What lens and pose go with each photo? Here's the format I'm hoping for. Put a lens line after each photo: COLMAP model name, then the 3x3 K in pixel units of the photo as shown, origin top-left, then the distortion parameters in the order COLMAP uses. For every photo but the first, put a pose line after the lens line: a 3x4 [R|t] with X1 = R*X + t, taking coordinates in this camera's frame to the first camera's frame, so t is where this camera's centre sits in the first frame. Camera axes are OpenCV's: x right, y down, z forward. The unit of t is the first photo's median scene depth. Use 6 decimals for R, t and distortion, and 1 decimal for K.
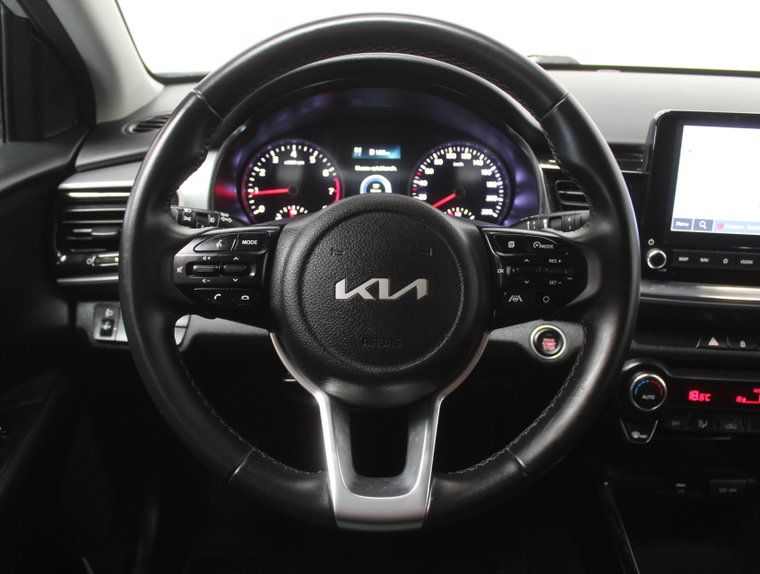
lens RADIAL K [[720.9, 0, 380.0], [0, 720.9, 287.0], [0, 0, 1]] dist [-0.180296, 0.192401]
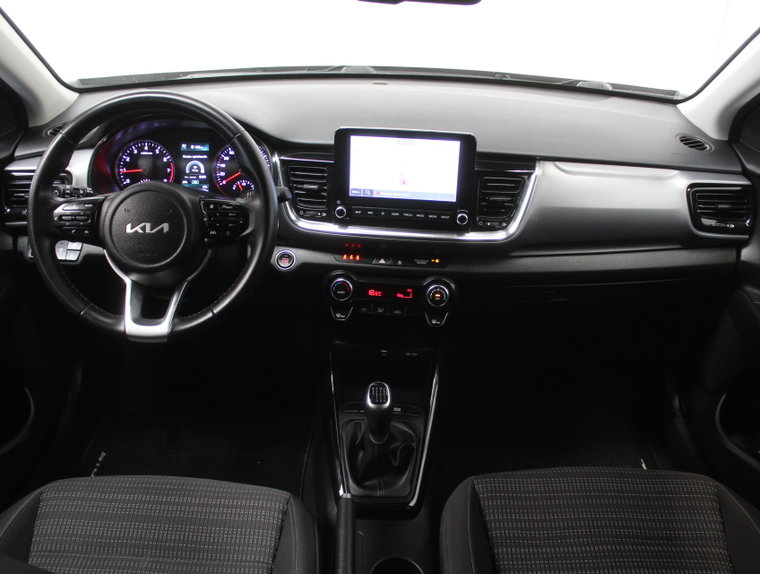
lens RADIAL K [[720.9, 0, 380.0], [0, 720.9, 287.0], [0, 0, 1]] dist [-0.180296, 0.192401]
pose [[0.999813, 0.008116, 0.017547, 0.432275], [-0.009461, 0.996911, 0.077972, 0.004885], [-0.016860, -0.078123, 0.996801, -0.733876]]
